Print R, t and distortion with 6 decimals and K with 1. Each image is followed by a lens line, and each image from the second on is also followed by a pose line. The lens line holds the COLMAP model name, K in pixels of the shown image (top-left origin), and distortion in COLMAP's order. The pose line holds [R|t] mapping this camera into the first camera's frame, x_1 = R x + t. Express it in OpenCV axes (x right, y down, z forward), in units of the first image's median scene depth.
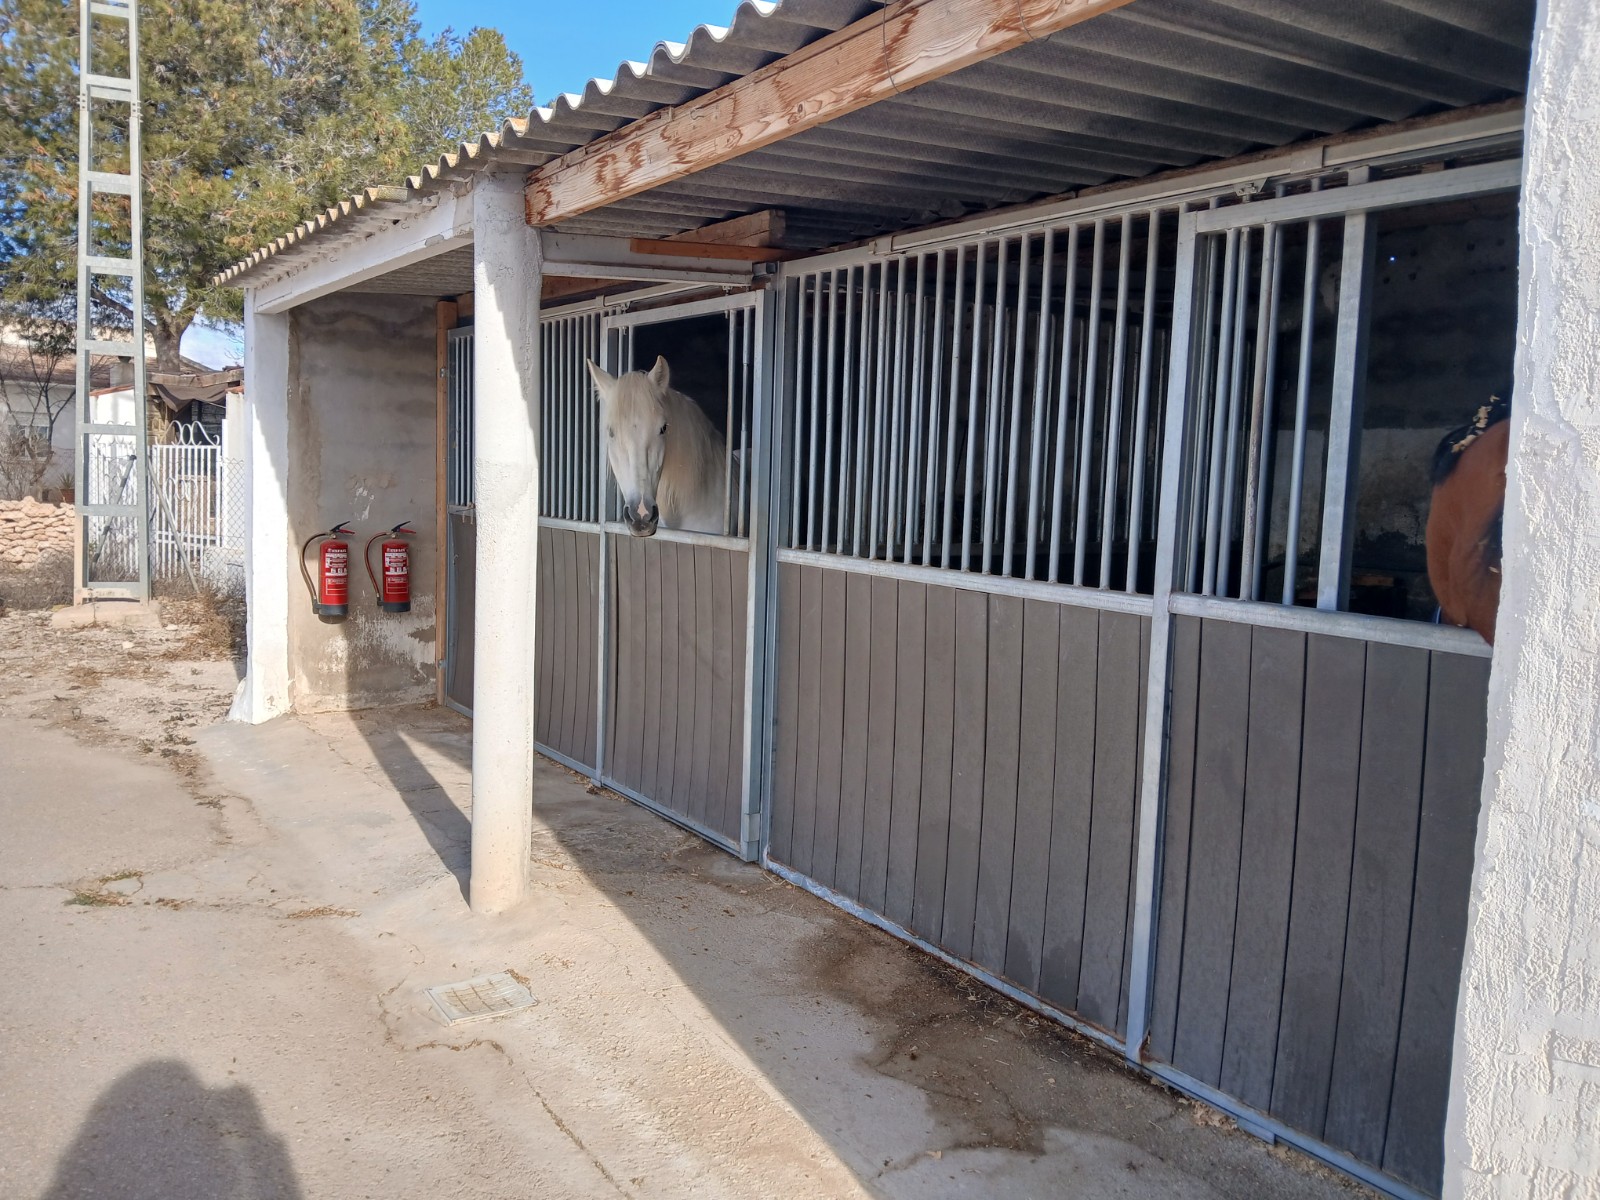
lens RADIAL K [[1297.5, 0, 800.0], [0, 1297.5, 600.0], [0, 0, 1]] dist [0.107356, -0.261575]
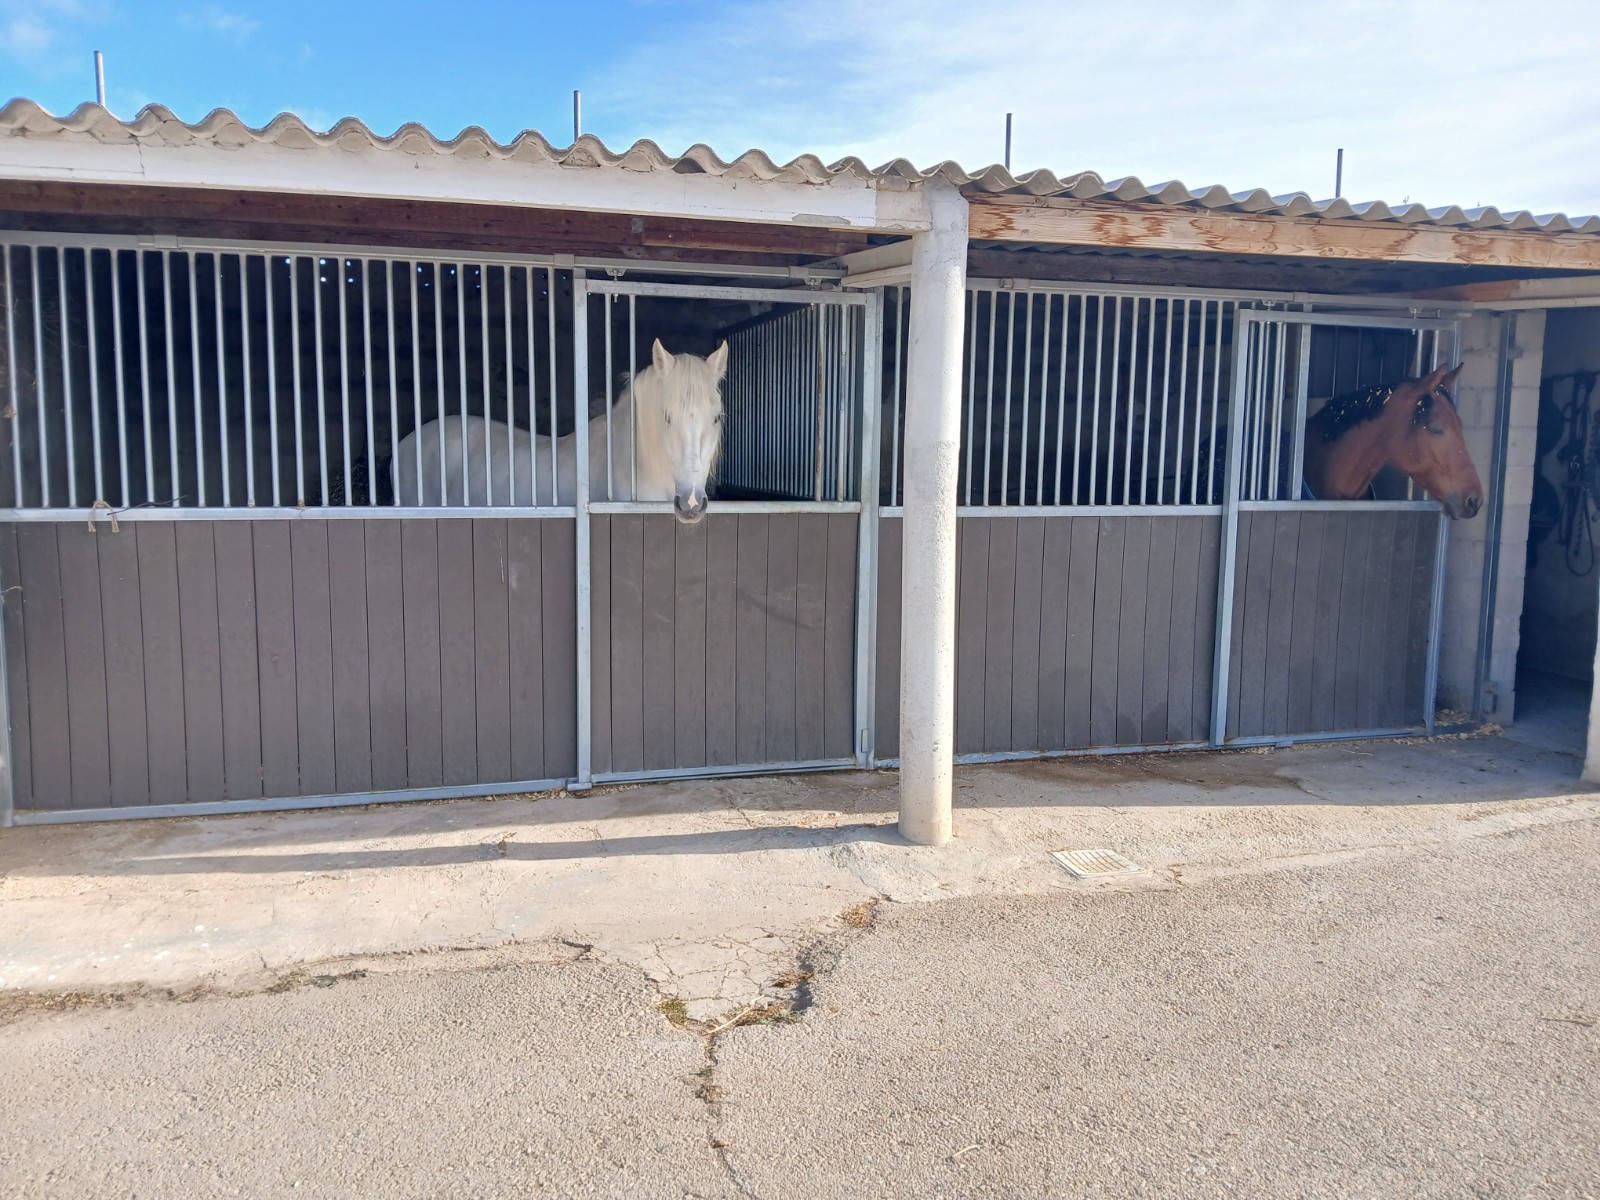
lens RADIAL K [[1297.5, 0, 800.0], [0, 1297.5, 600.0], [0, 0, 1]] dist [0.107356, -0.261575]
pose [[0.272996, -0.142208, 0.951446, -1.587487], [0.095000, 0.988165, 0.120438, -0.139961], [-0.957313, 0.057508, 0.283275, 0.950186]]
